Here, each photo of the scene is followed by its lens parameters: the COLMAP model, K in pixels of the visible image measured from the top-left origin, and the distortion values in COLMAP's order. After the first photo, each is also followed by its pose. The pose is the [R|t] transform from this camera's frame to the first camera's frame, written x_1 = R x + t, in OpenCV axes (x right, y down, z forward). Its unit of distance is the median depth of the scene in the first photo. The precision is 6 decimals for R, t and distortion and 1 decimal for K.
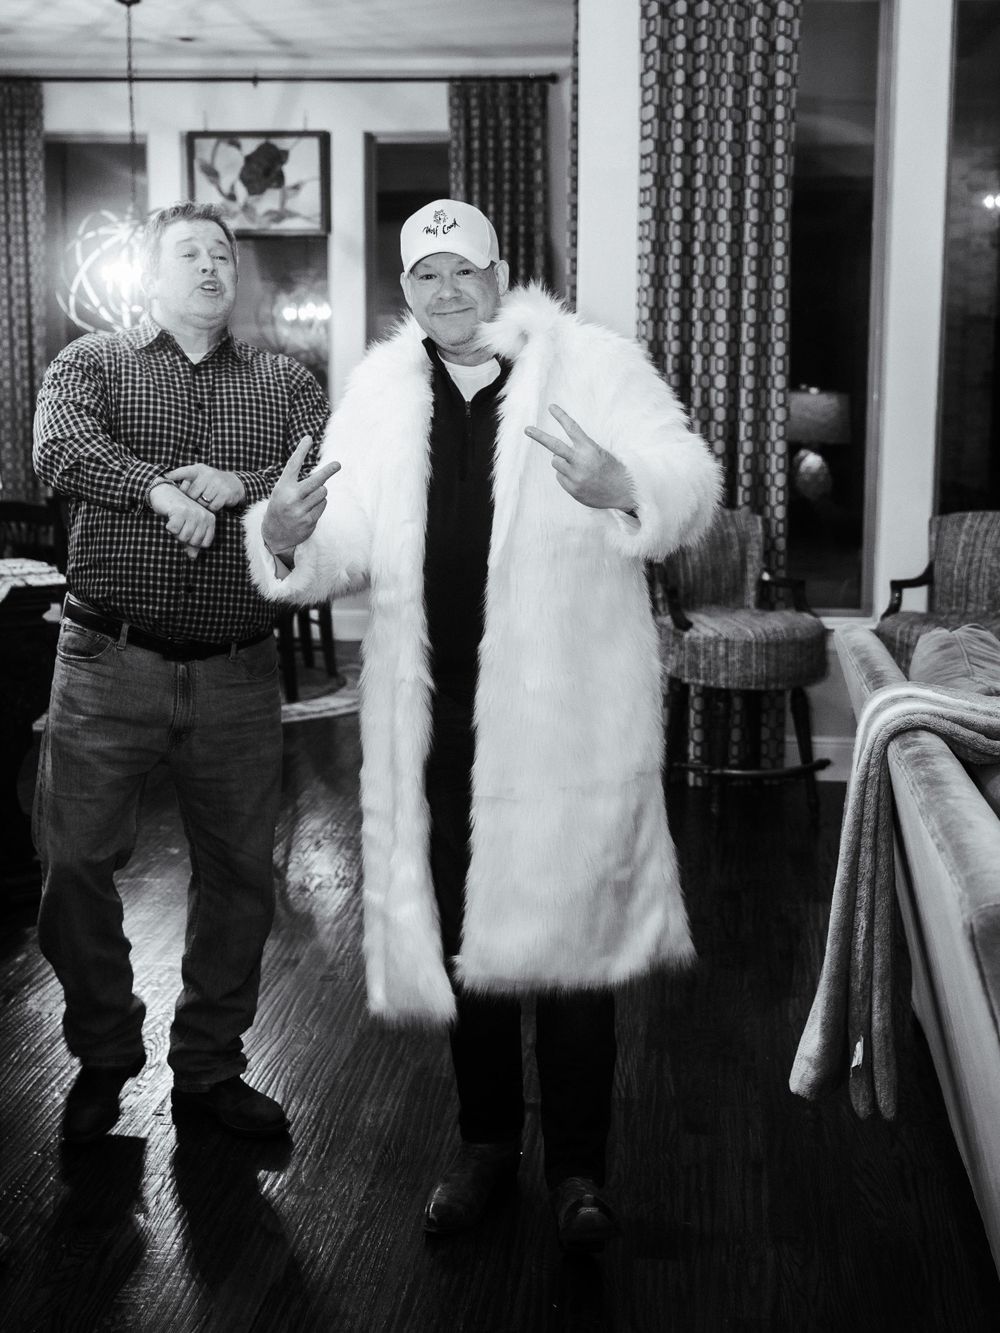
lens RADIAL K [[1800.0, 0, 577.7], [0, 1800.0, 644.1], [0, 0, 1]] dist [0.024642, 0.099167]
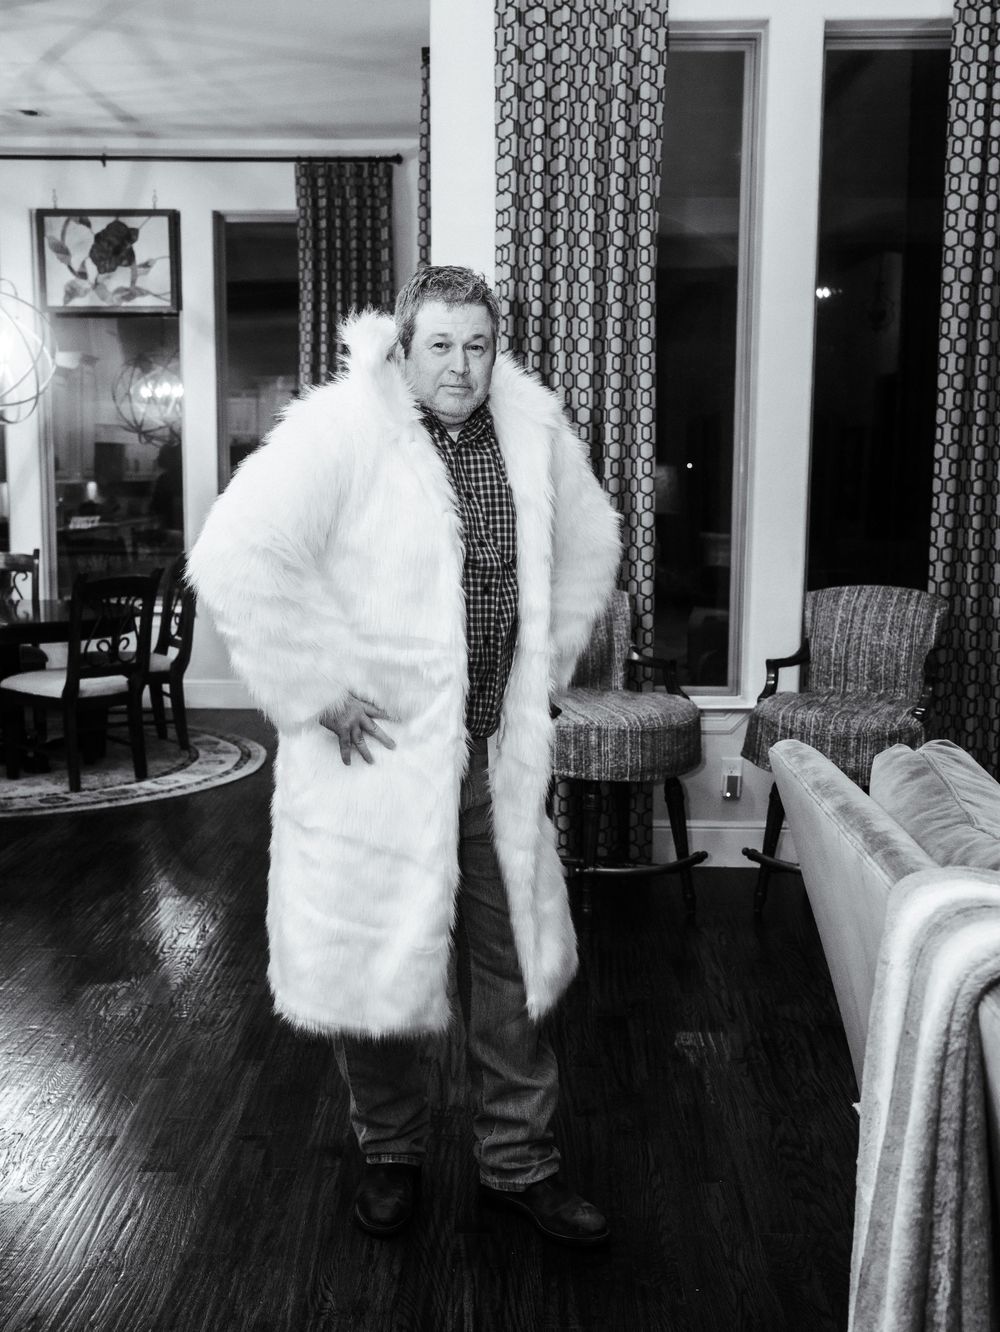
lens RADIAL K [[1535.3, 0, 497.1], [0, 1535.3, 684.0], [0, 0, 1]] dist [0.019963, 0.086986]
pose [[0.998609, -0.010422, 0.051691, -0.009281], [0.010453, 0.999945, -0.000345, -0.023261], [-0.051685, 0.000885, 0.998663, 0.196423]]
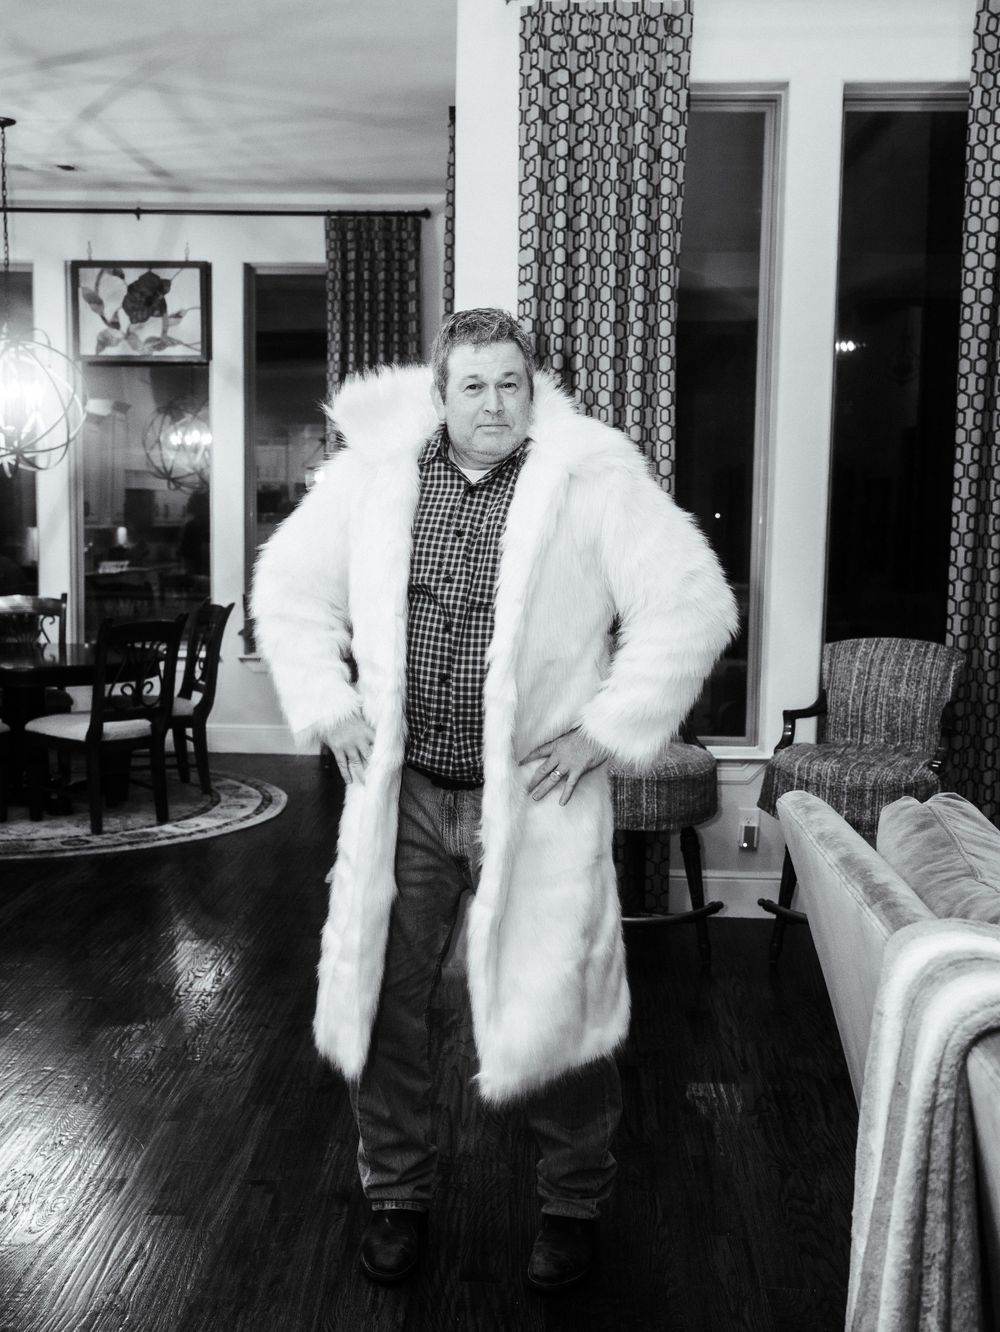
lens RADIAL K [[1535.3, 0, 497.1], [0, 1535.3, 684.0], [0, 0, 1]] dist [0.019963, 0.086986]
pose [[0.999395, 0.001710, 0.034743, -0.005170], [-0.000626, 0.999513, -0.031194, -0.023491], [-0.034779, 0.031154, 0.998909, 0.191254]]
